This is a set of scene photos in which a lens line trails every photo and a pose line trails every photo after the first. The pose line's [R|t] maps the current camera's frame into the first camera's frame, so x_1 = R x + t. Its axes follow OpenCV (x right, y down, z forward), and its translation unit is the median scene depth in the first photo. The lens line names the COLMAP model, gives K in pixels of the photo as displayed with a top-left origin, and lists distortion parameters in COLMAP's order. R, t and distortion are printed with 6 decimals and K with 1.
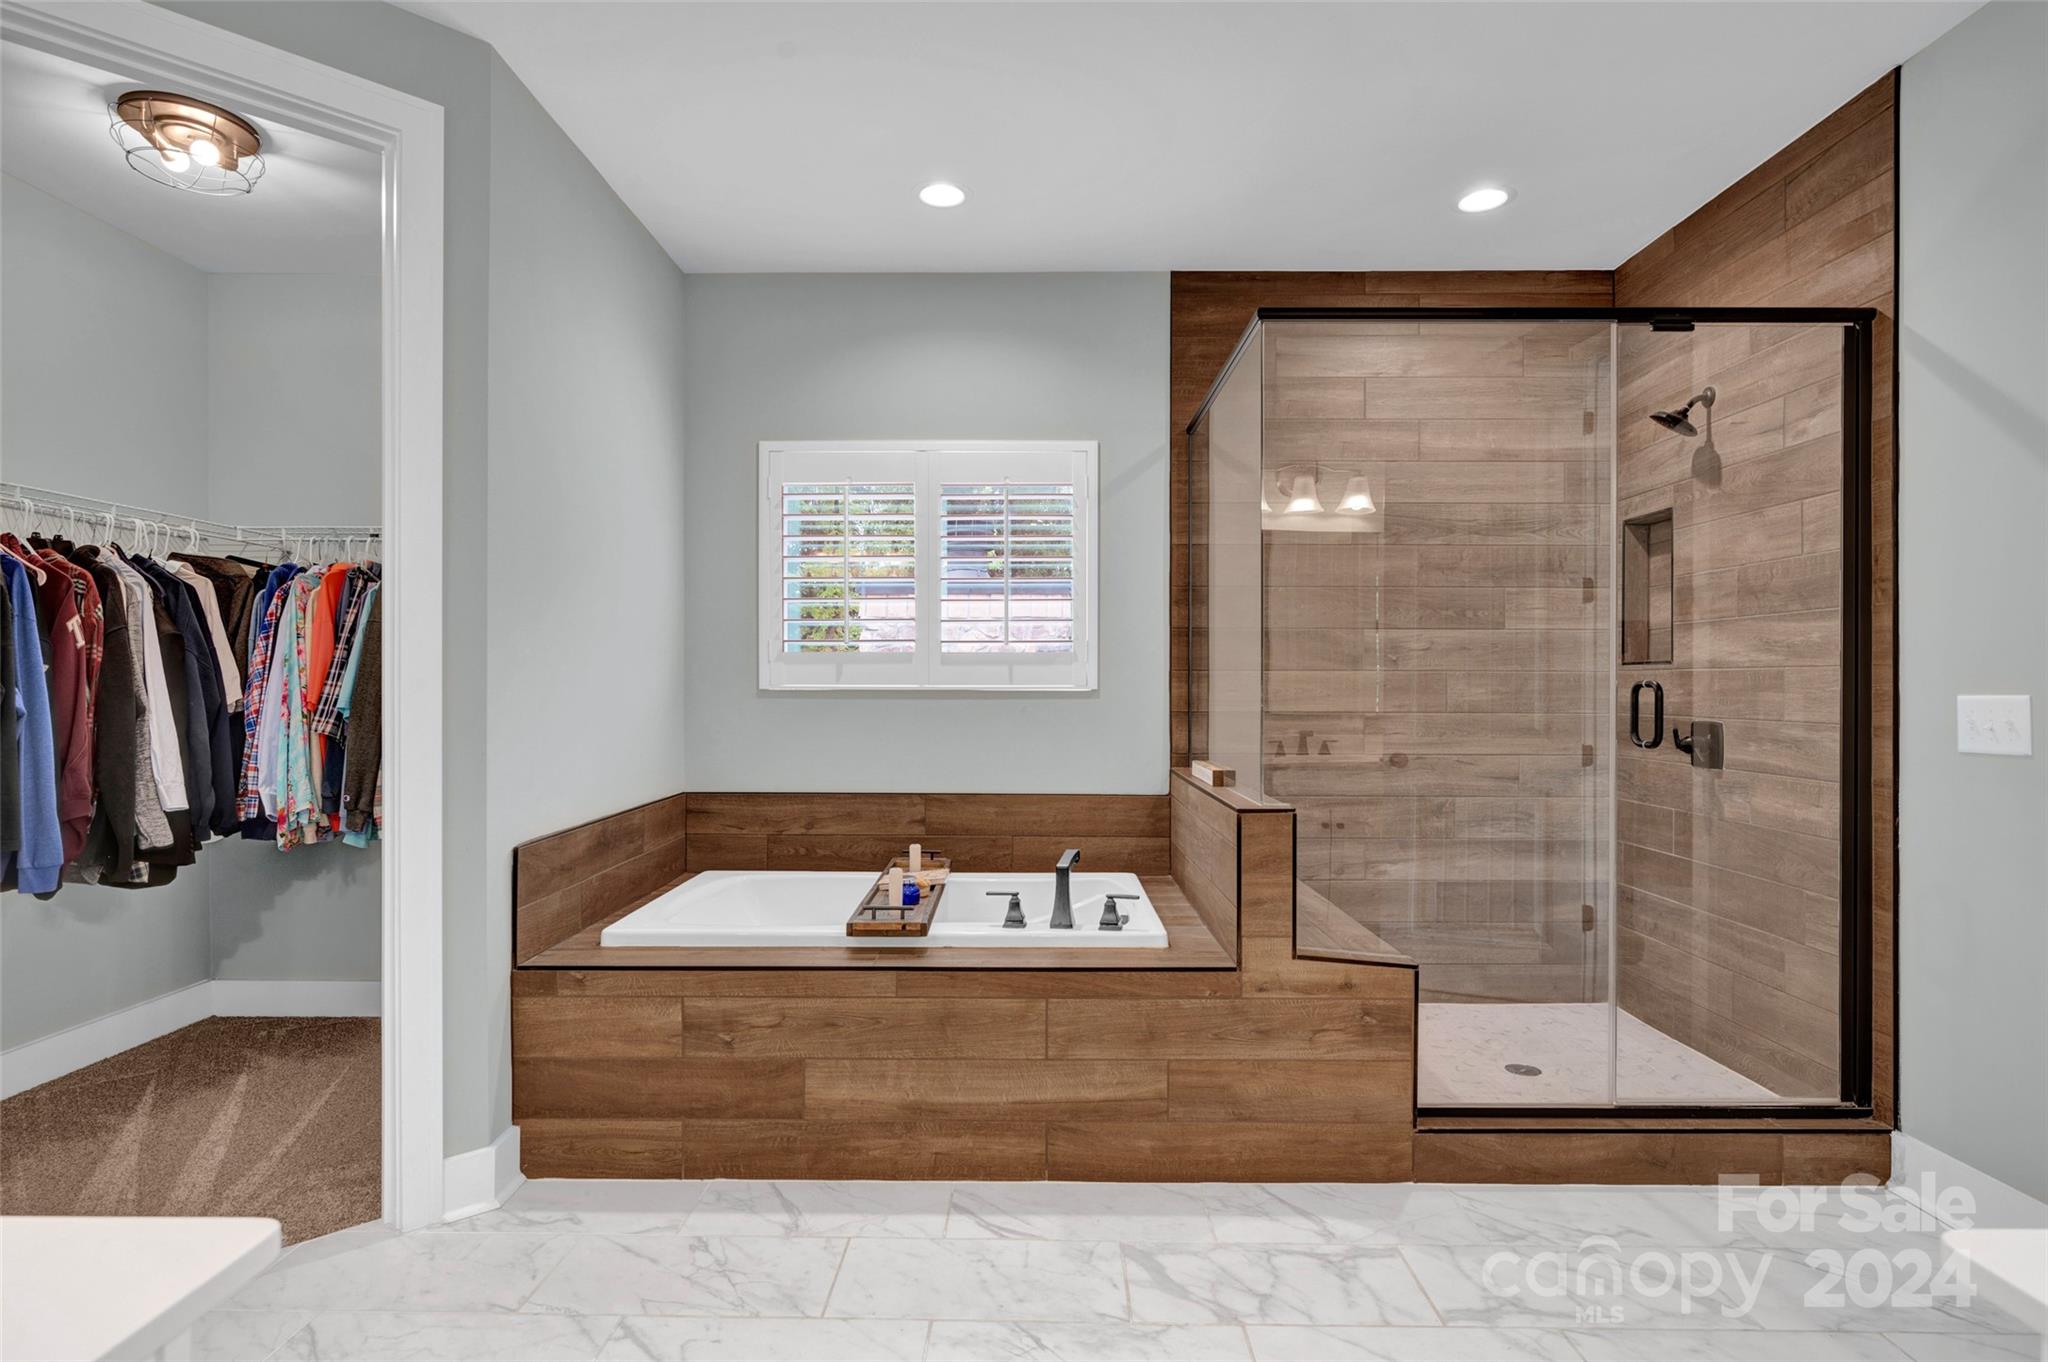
lens RADIAL K [[1059.7, 0, 1019.4], [0, 1059.7, 683.7], [0, 0, 1]] dist [-0.004305, -0.000301]
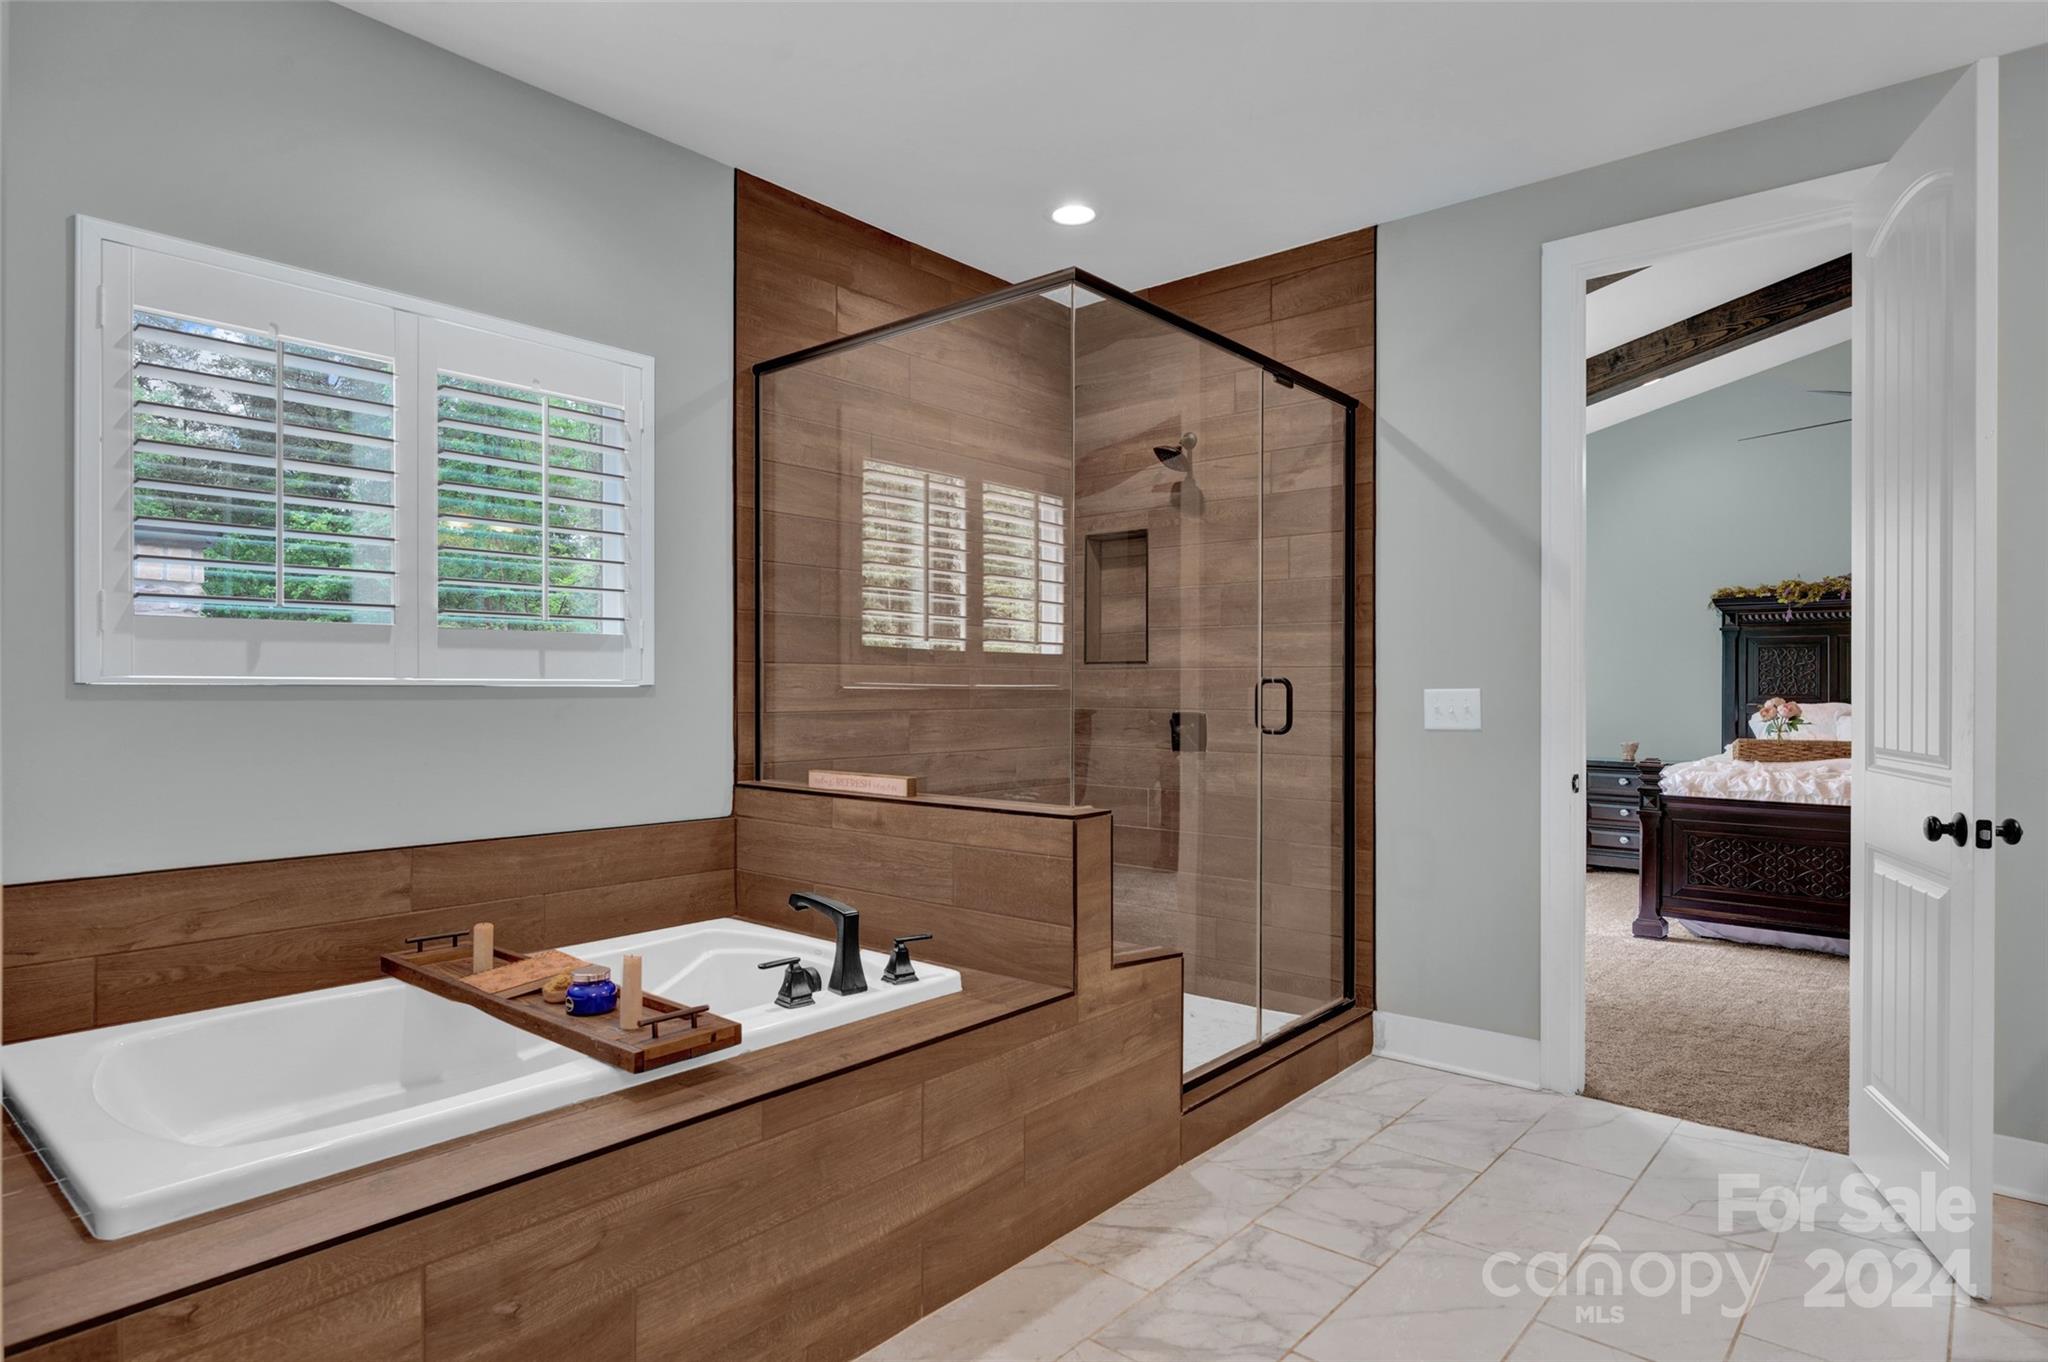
lens RADIAL K [[1125.4, 0, 1024.0], [0, 1125.4, 681.0], [0, 0, 1]] dist [-0.006082, 0.000437]
pose [[0.639728, 0.005051, 0.768585, -0.510508], [-0.002467, 0.999987, -0.004518, 0.007601], [-0.768598, 0.000994, 0.639732, 0.382665]]
